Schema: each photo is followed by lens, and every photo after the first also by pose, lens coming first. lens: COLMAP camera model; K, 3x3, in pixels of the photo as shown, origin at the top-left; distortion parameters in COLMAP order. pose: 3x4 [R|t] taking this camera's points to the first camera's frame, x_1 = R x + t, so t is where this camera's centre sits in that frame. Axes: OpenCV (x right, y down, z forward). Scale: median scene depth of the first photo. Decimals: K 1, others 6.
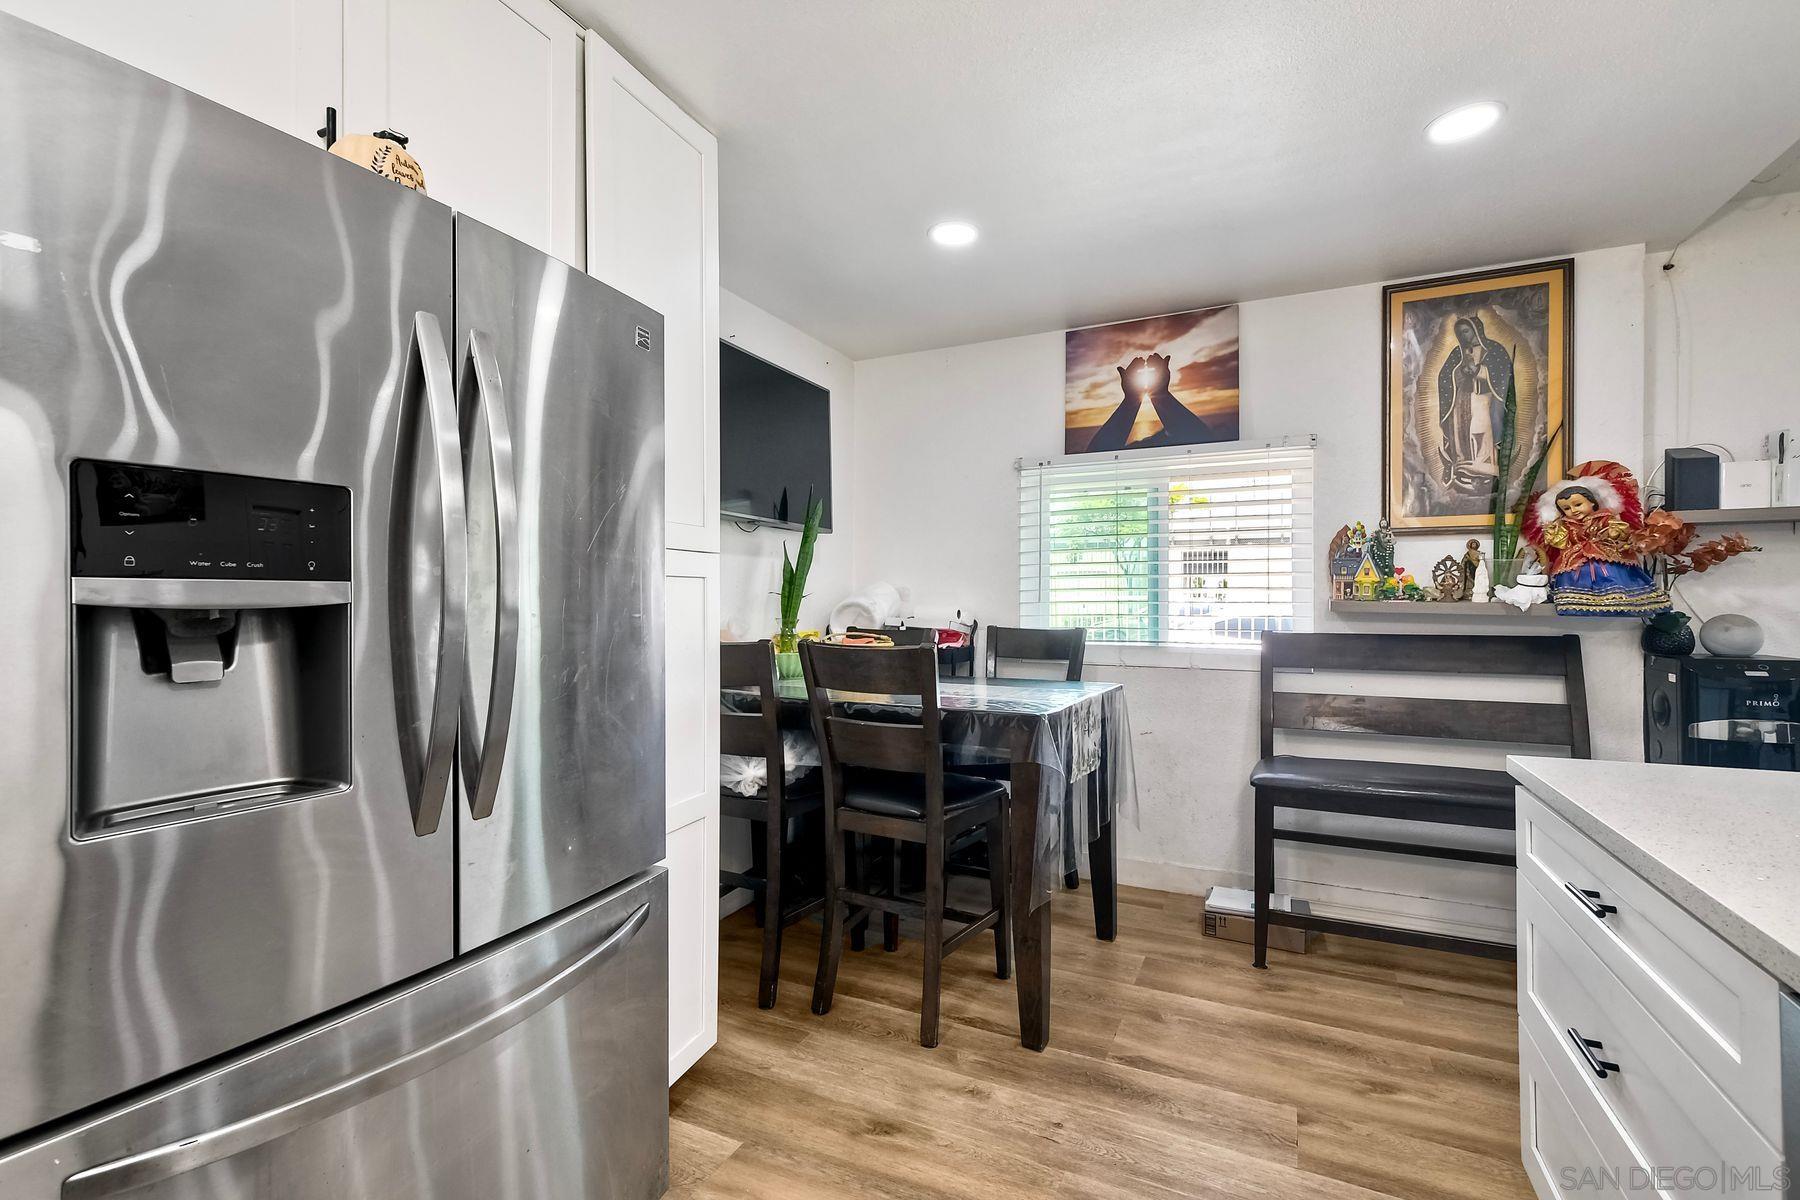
lens RADIAL K [[804.3, 0, 896.2], [0, 804.3, 603.3], [0, 0, 1]] dist [-0.000436, -0.000071]
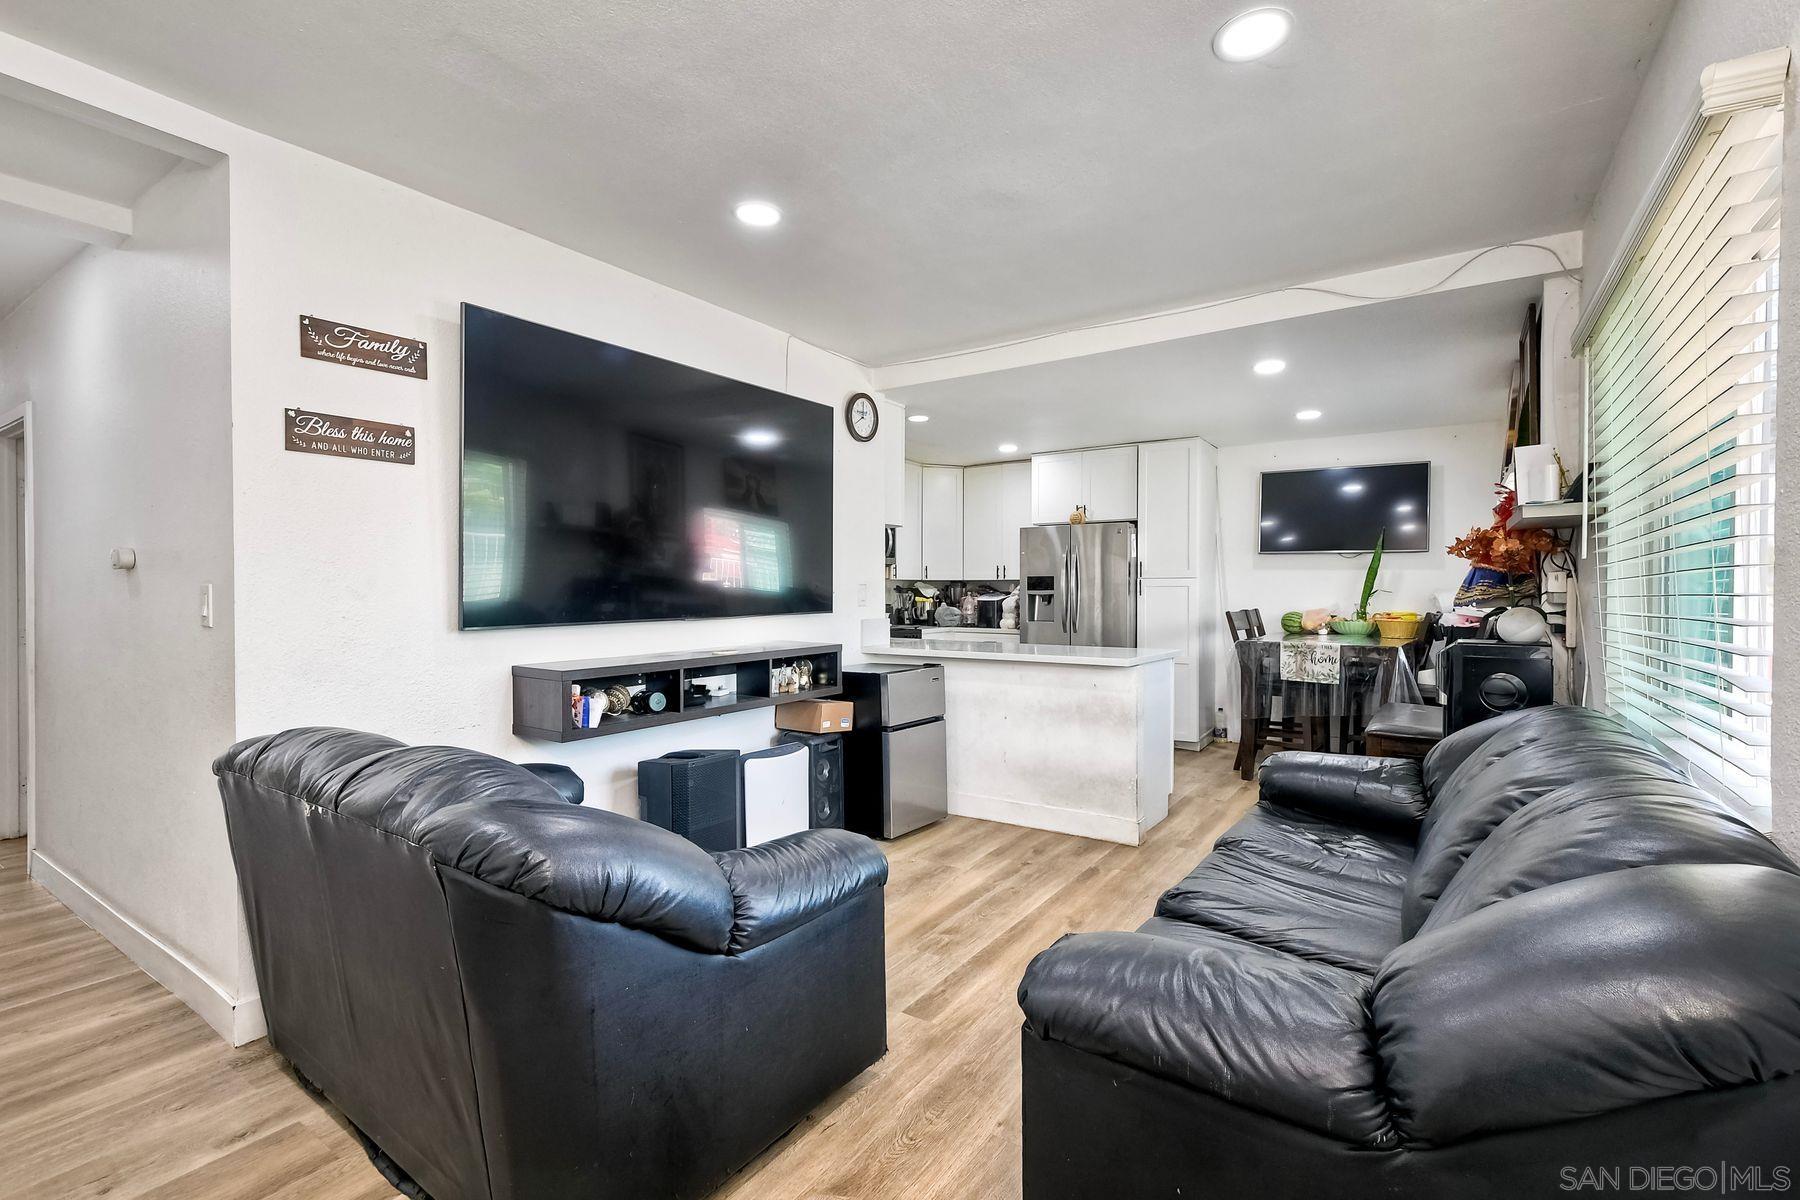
lens RADIAL K [[804.3, 0, 896.2], [0, 804.3, 603.3], [0, 0, 1]] dist [-0.000436, -0.000071]
pose [[-0.163303, 0.013201, -0.986488, 1.826996], [-0.006989, 0.999870, 0.014537, -0.003289], [0.986551, 0.009268, -0.163190, 0.251502]]
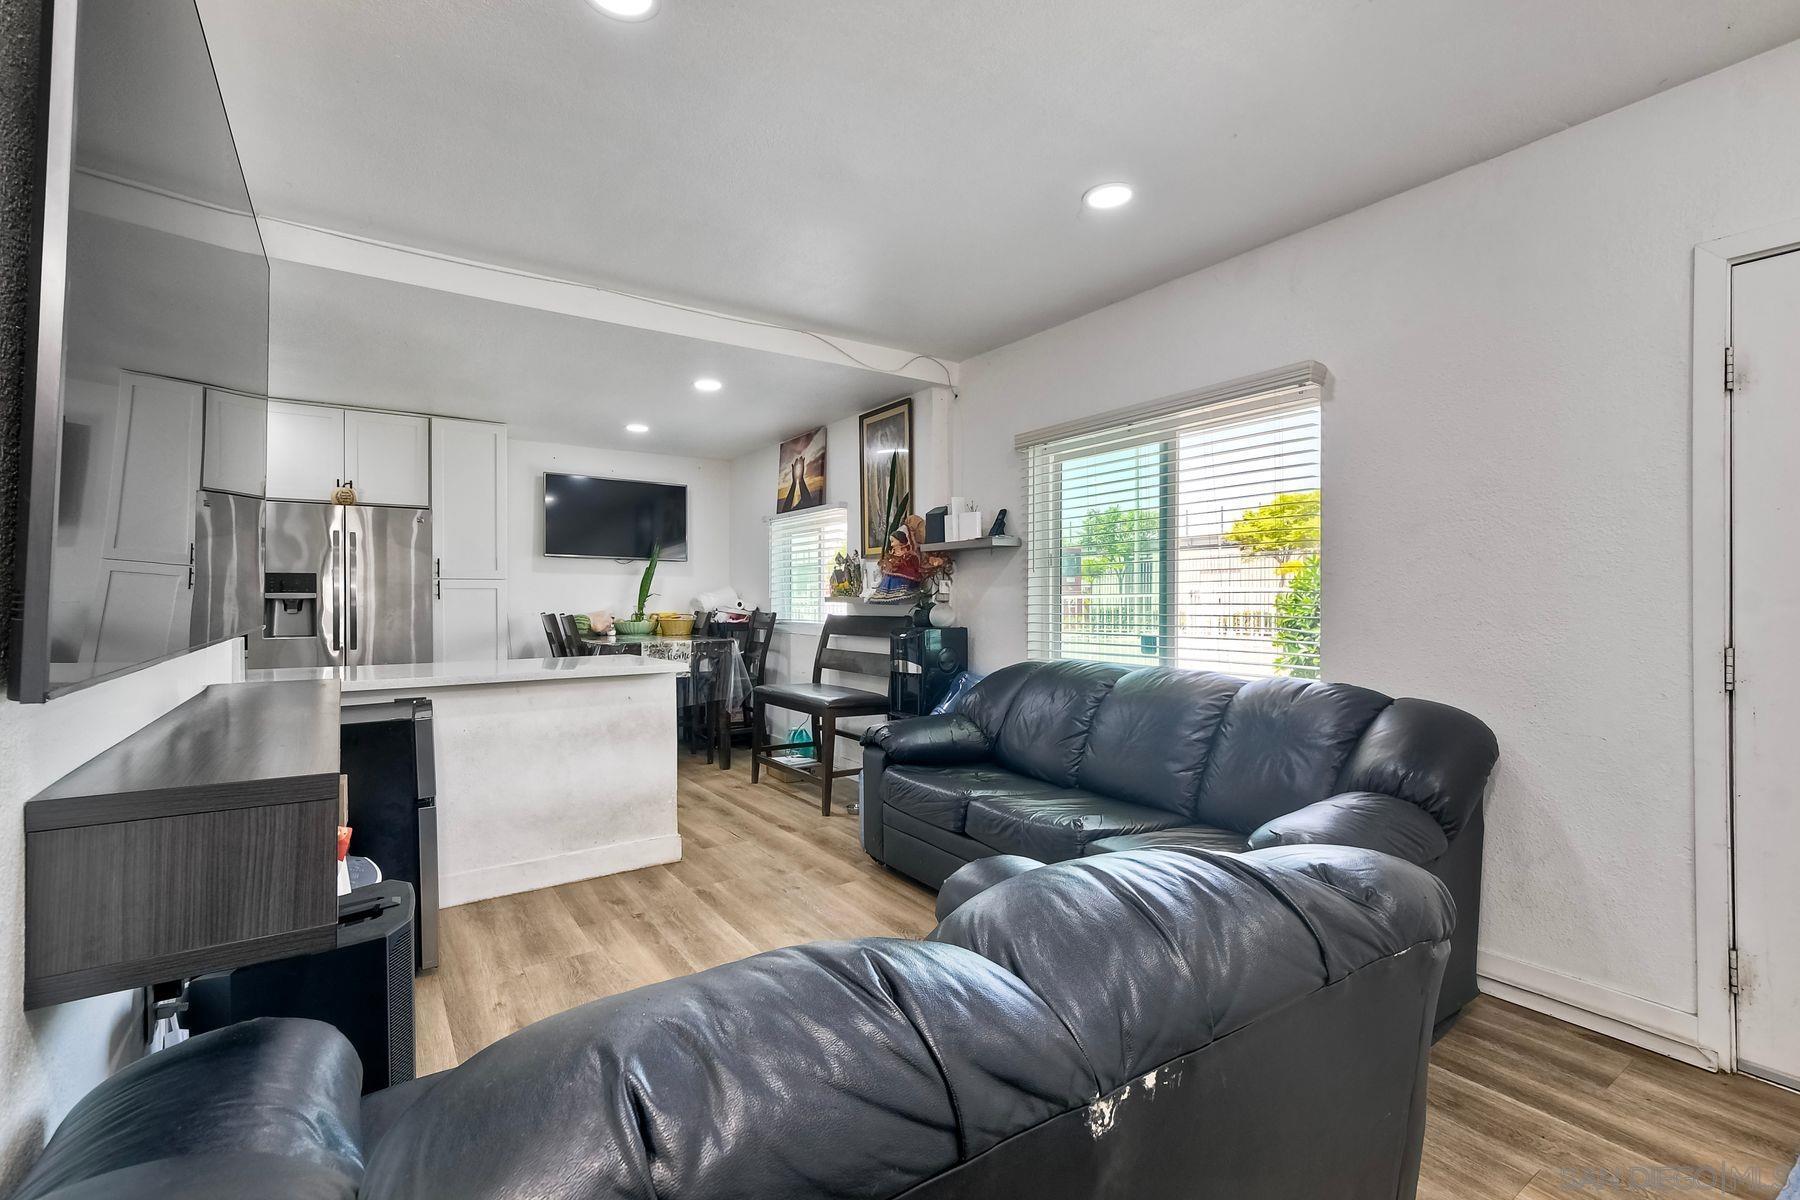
lens RADIAL K [[806.1, 0, 905.5], [0, 806.1, 598.3], [0, 0, 1]] dist [0.000263, -0.000336]
pose [[0.869383, -0.002299, -0.494133, 1.429988], [0.000239, 0.999991, -0.004231, 0.007184], [0.494138, 0.003560, 0.869376, -0.428319]]
